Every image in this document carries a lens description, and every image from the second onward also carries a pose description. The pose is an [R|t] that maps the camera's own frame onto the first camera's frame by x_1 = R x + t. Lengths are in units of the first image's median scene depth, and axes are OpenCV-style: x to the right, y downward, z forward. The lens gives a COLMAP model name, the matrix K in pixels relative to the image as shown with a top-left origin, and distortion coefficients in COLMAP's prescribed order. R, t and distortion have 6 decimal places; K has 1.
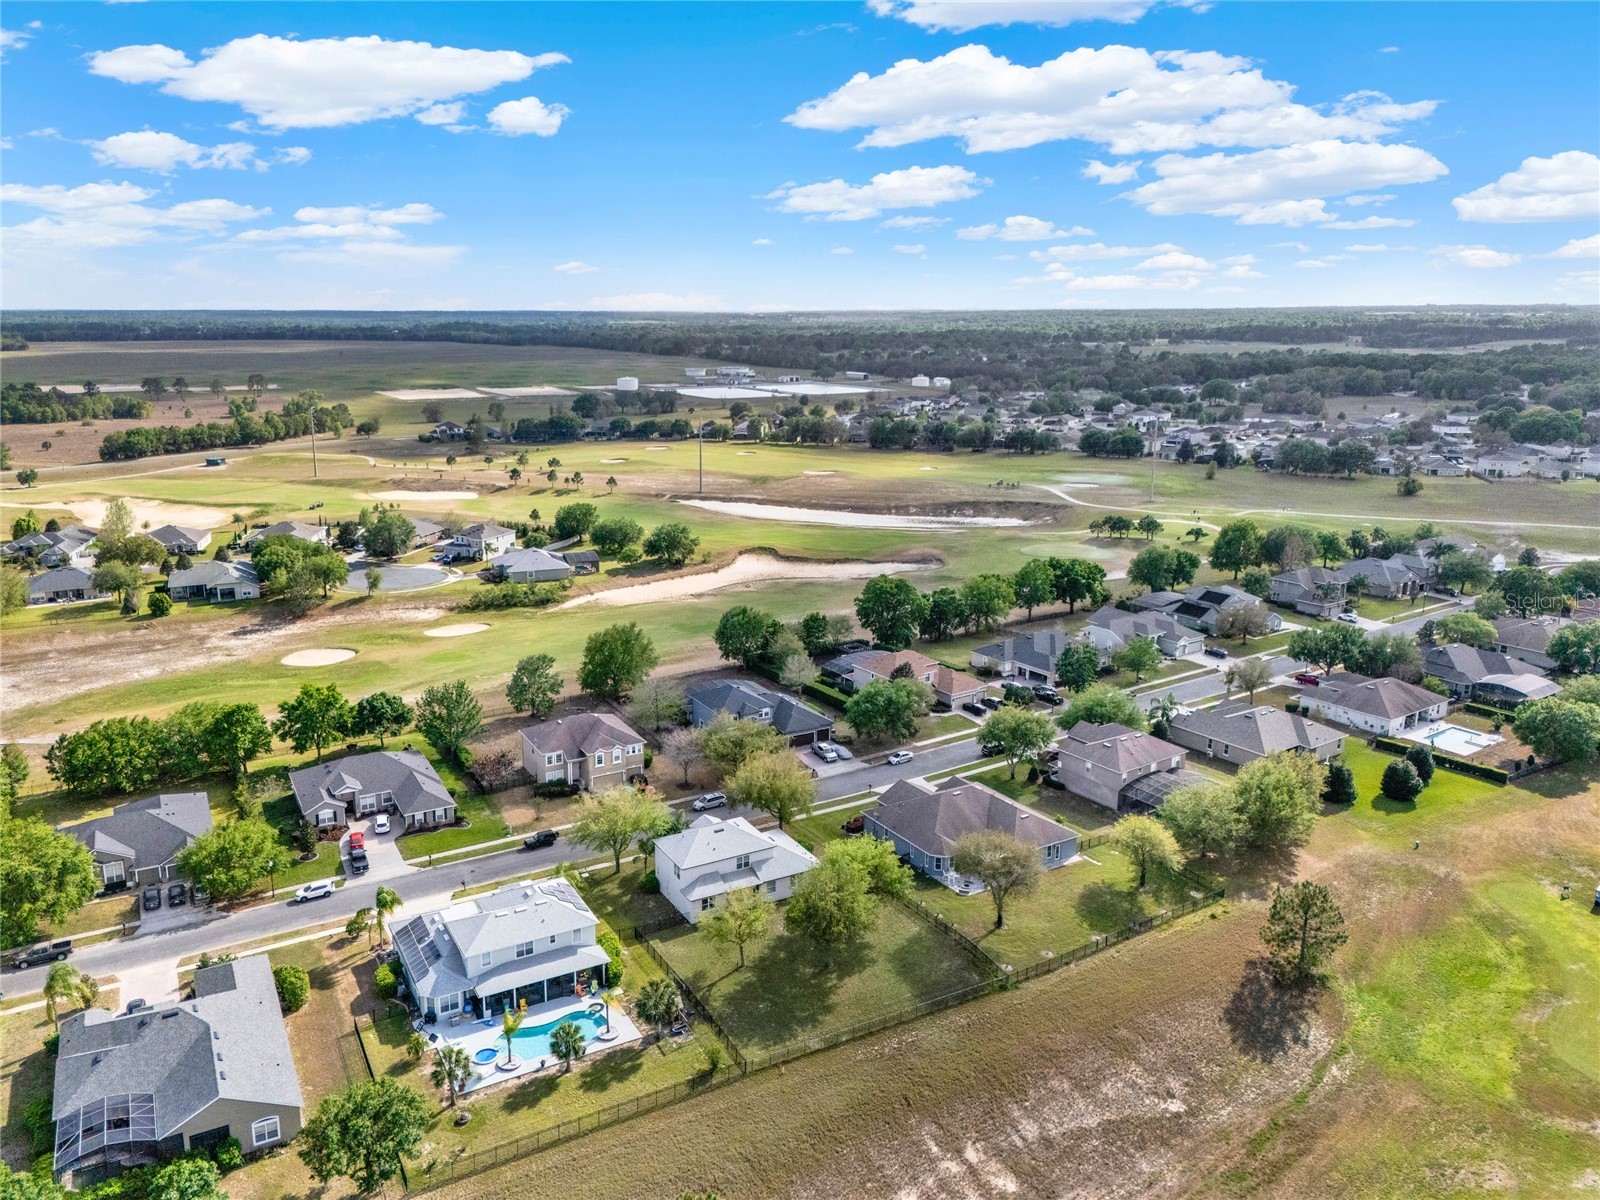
lens RADIAL K [[1207.5, 0, 780.4], [0, 1207.5, 514.2], [0, 0, 1]] dist [0.039636, -0.011524]
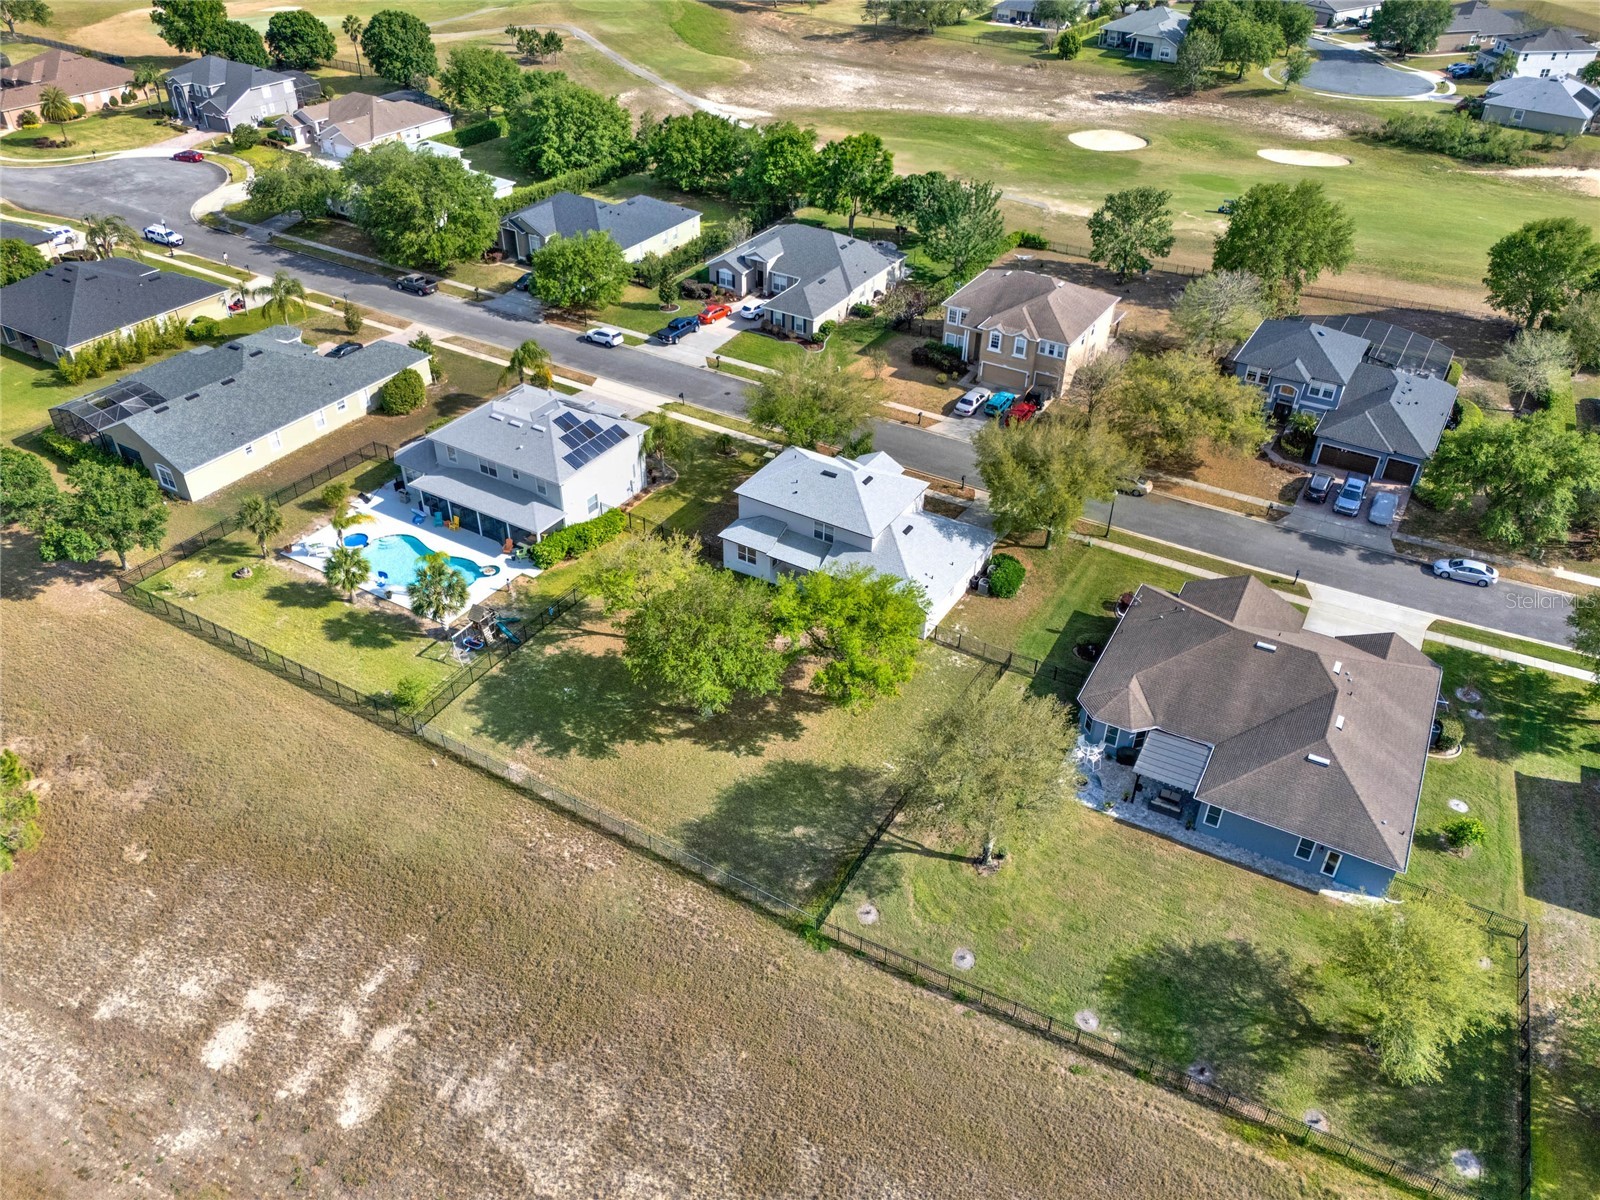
lens RADIAL K [[1205.3, 0, 798.4], [0, 1205.3, 580.2], [0, 0, 1]] dist [0.055573, -0.041723]
pose [[0.502001, 0.504890, -0.702198, 0.365983], [-0.161896, 0.852420, 0.497162, -0.004633], [0.849579, -0.135892, 0.509655, 0.572346]]
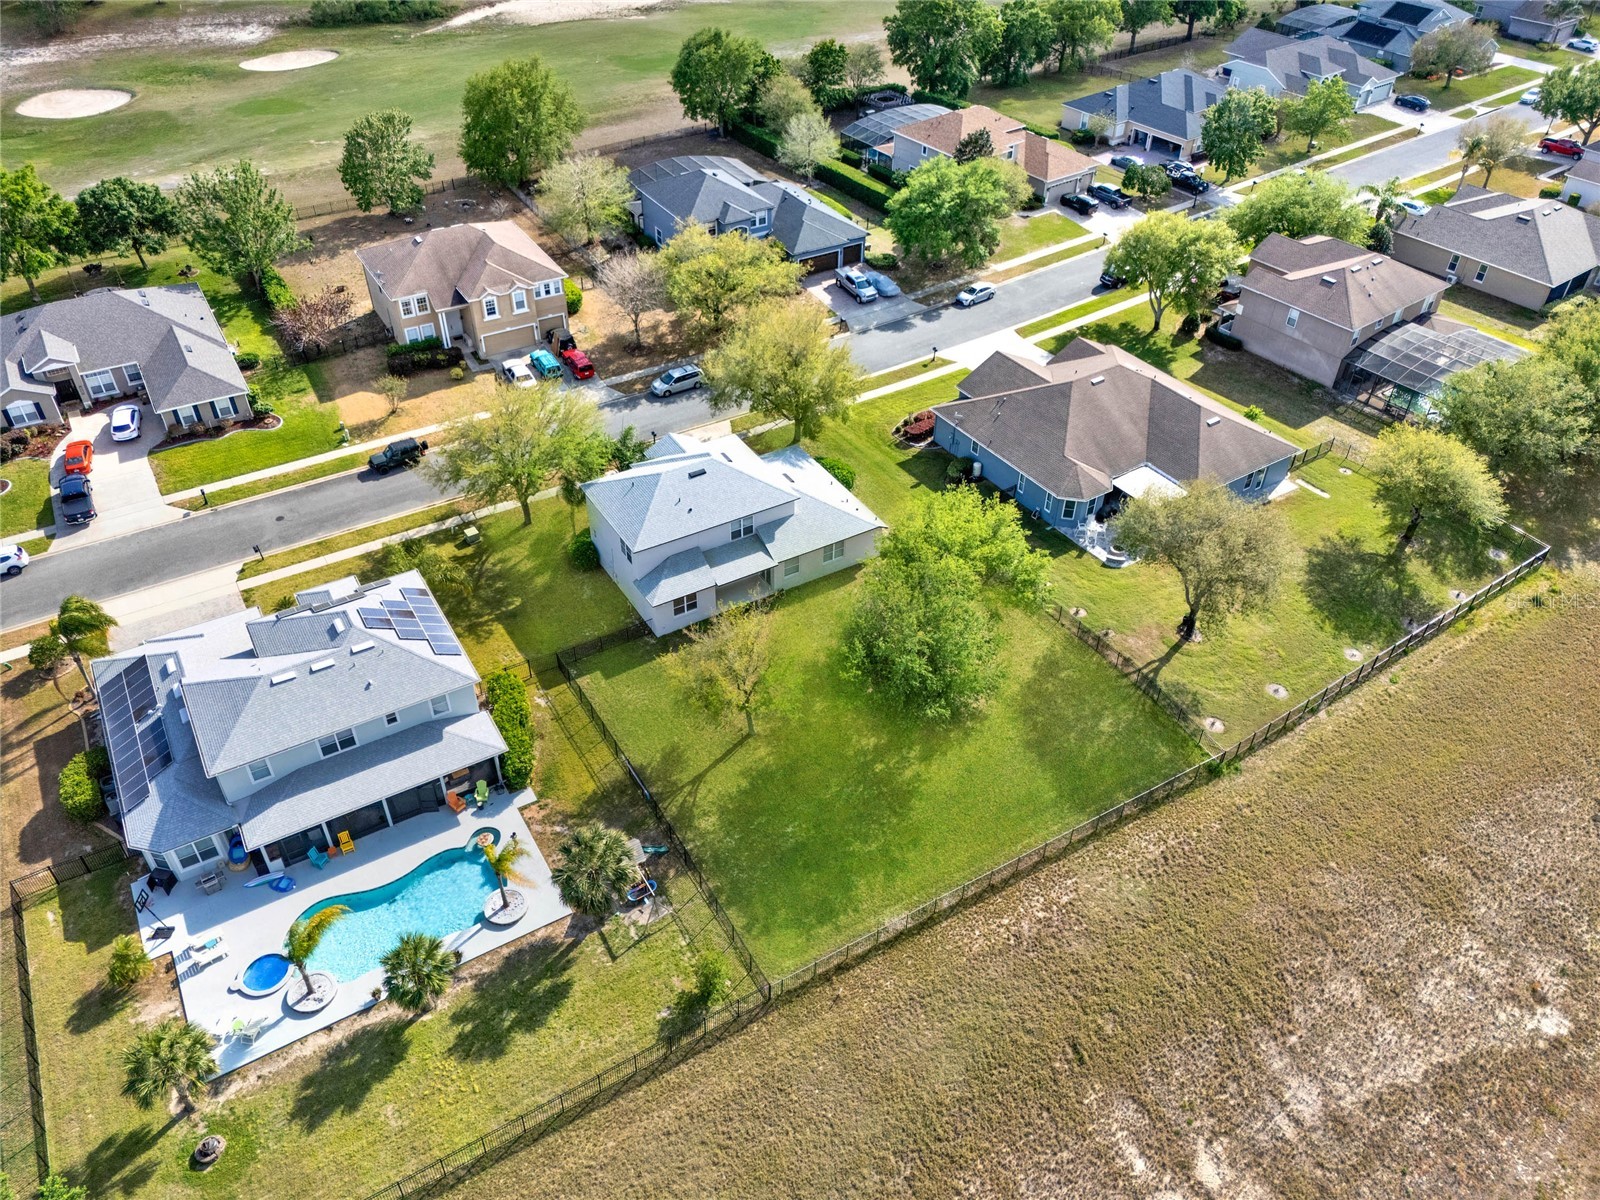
lens RADIAL K [[1205.3, 0, 798.4], [0, 1205.3, 580.2], [0, 0, 1]] dist [0.055573, -0.041723]
pose [[0.999112, -0.012647, 0.040188, -0.023807], [-0.008270, 0.876465, 0.481395, 0.032105], [-0.041311, -0.481300, 0.875582, 0.427070]]
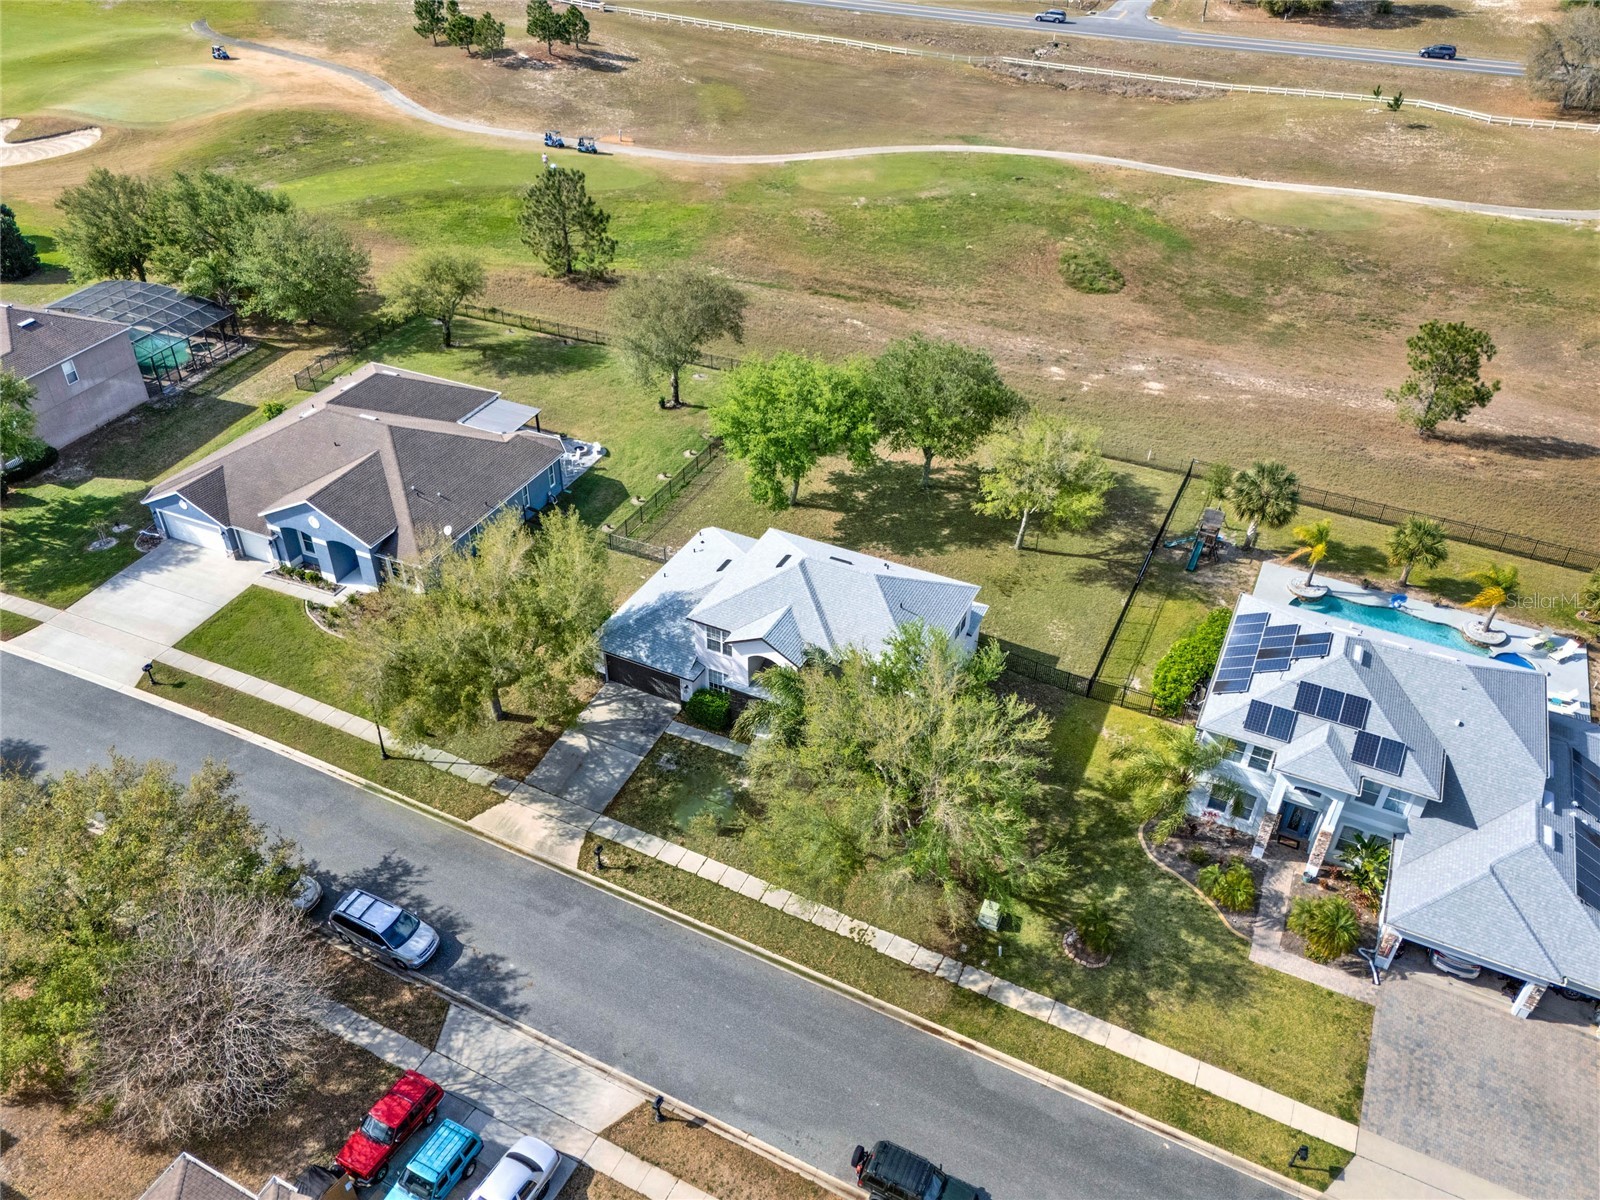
lens RADIAL K [[1205.3, 0, 798.4], [0, 1205.3, 580.2], [0, 0, 1]] dist [0.055573, -0.041723]
pose [[-0.577949, -0.480450, 0.659654, -0.286251], [0.121073, 0.748901, 0.651528, -0.011082], [-0.807042, 0.456416, -0.374657, 1.029563]]
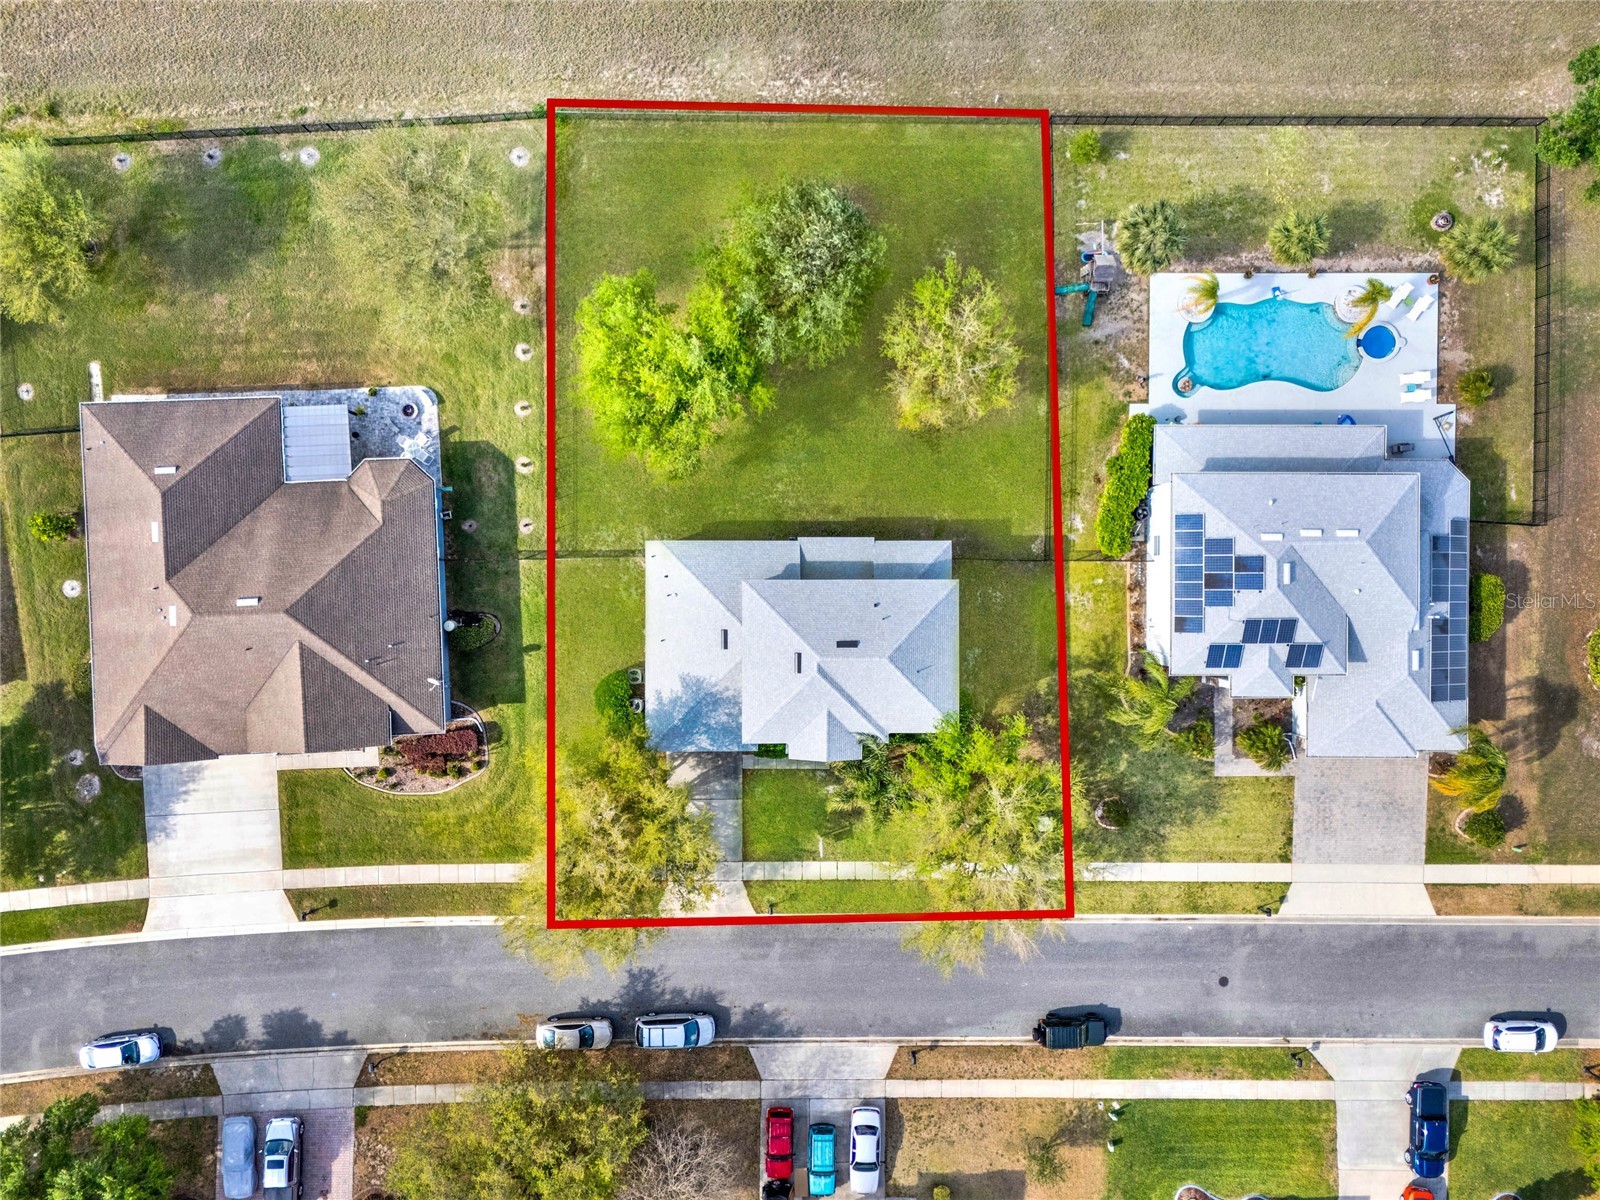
lens RADIAL K [[1205.3, 0, 798.4], [0, 1205.3, 580.2], [0, 0, 1]] dist [0.055573, -0.041723]
pose [[-0.876421, -0.481380, -0.012640, -0.014590], [0.066997, -0.147888, 0.986732, -0.169731], [-0.476862, 0.863946, 0.161863, 0.799792]]
